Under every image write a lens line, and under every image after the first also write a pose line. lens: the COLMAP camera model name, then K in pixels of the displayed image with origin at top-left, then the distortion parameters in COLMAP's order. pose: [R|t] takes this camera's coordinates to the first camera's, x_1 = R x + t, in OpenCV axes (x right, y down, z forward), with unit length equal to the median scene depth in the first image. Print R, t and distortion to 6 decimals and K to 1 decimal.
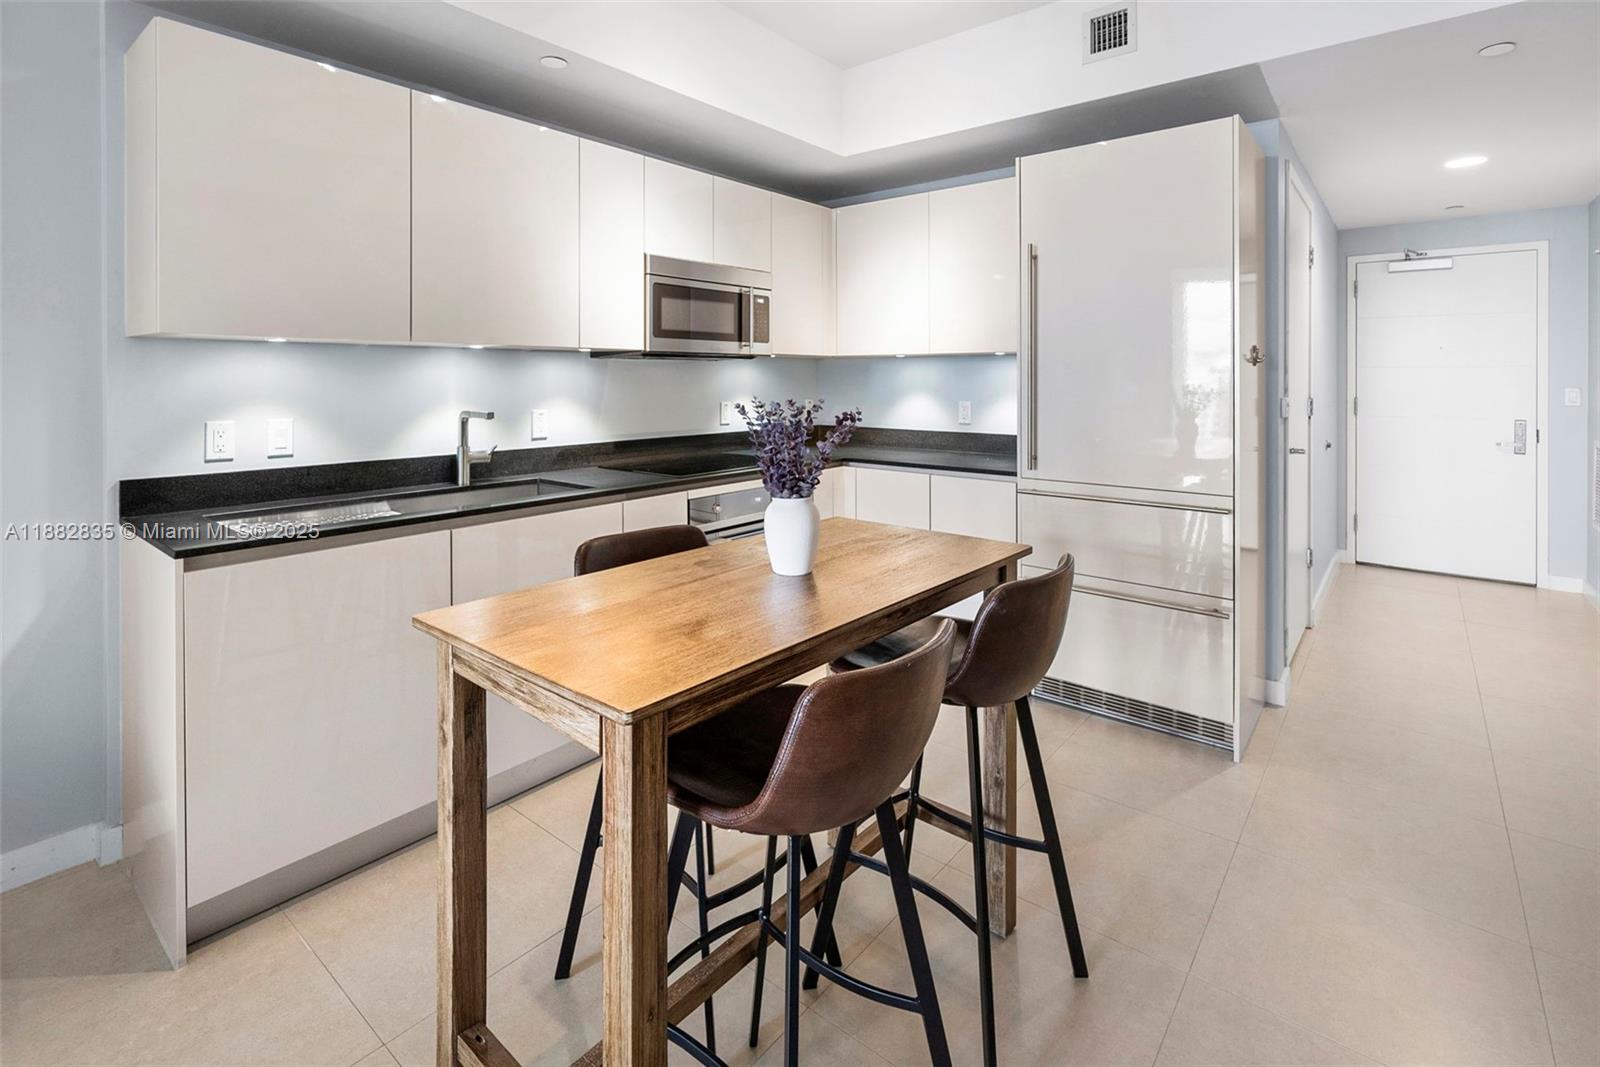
lens RADIAL K [[757.5, 0, 798.7], [0, 757.5, 382.8], [0, 0, 1]] dist [0.001231, -0.000099]
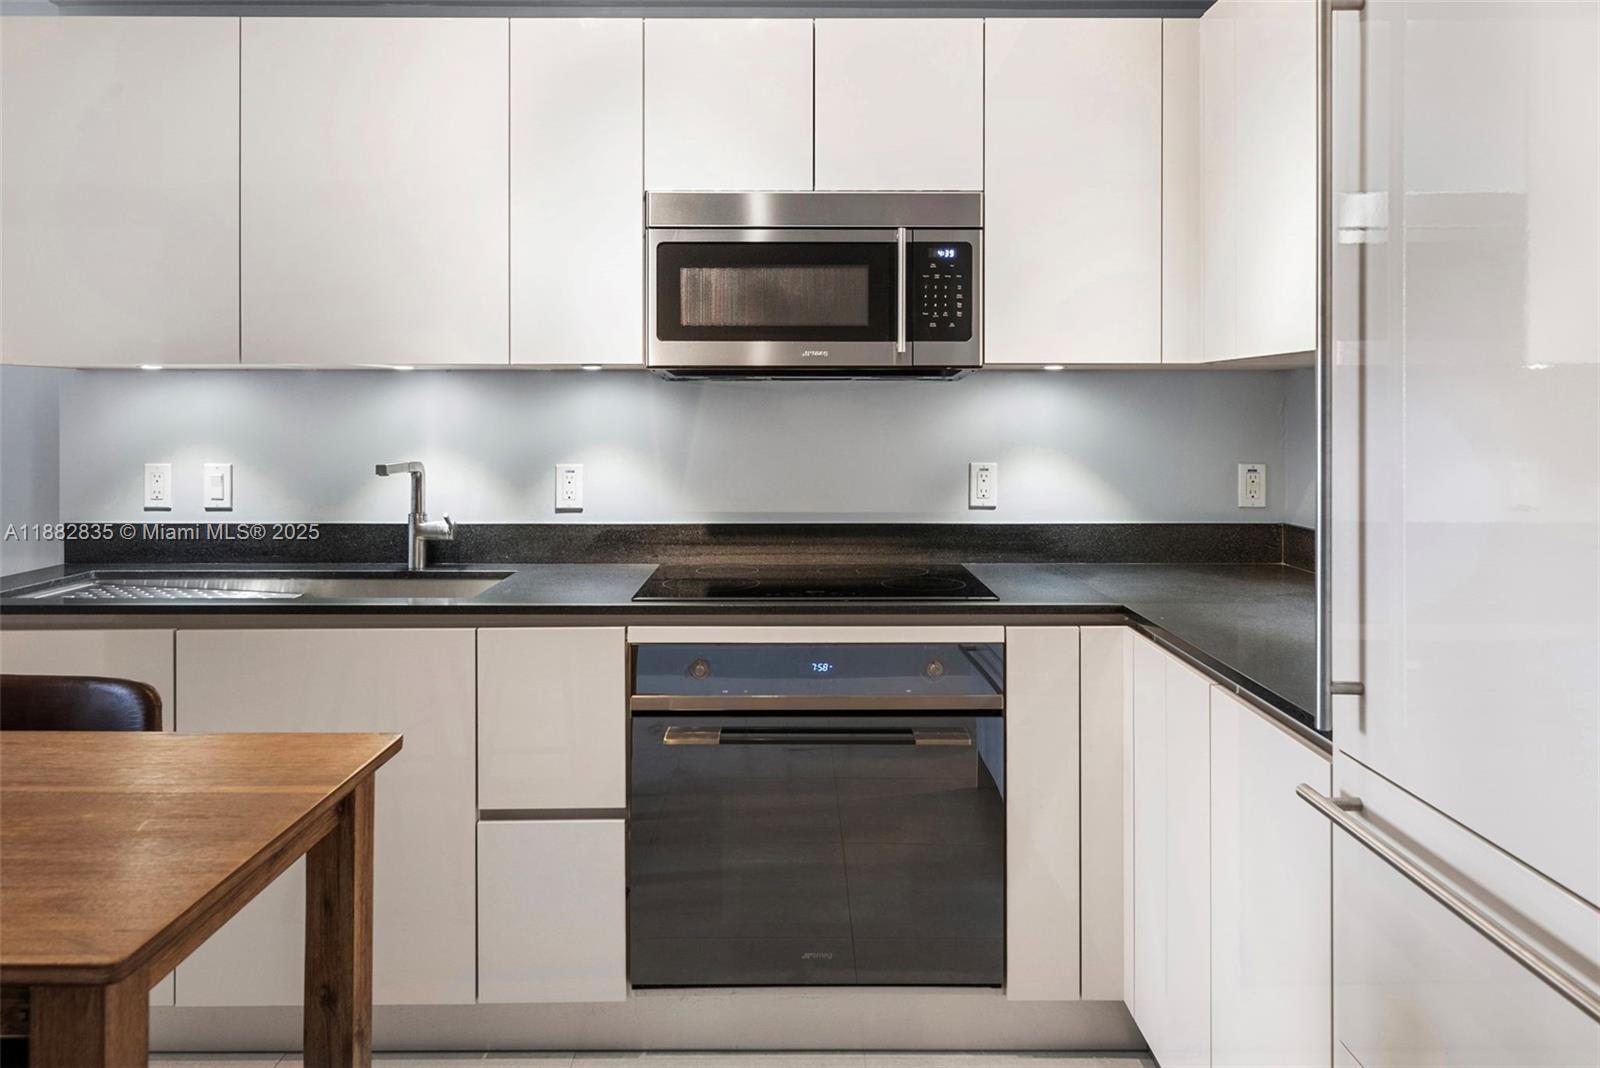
lens RADIAL K [[1075.4, 0, 800.2], [0, 1075.4, 421.7], [0, 0, 1]] dist [-0.020230, -0.000283]
pose [[0.650446, 0.007511, -0.759515, 0.468374], [-0.006085, 0.999971, 0.004678, -0.005414], [0.759528, 0.001579, 0.650472, 0.566600]]
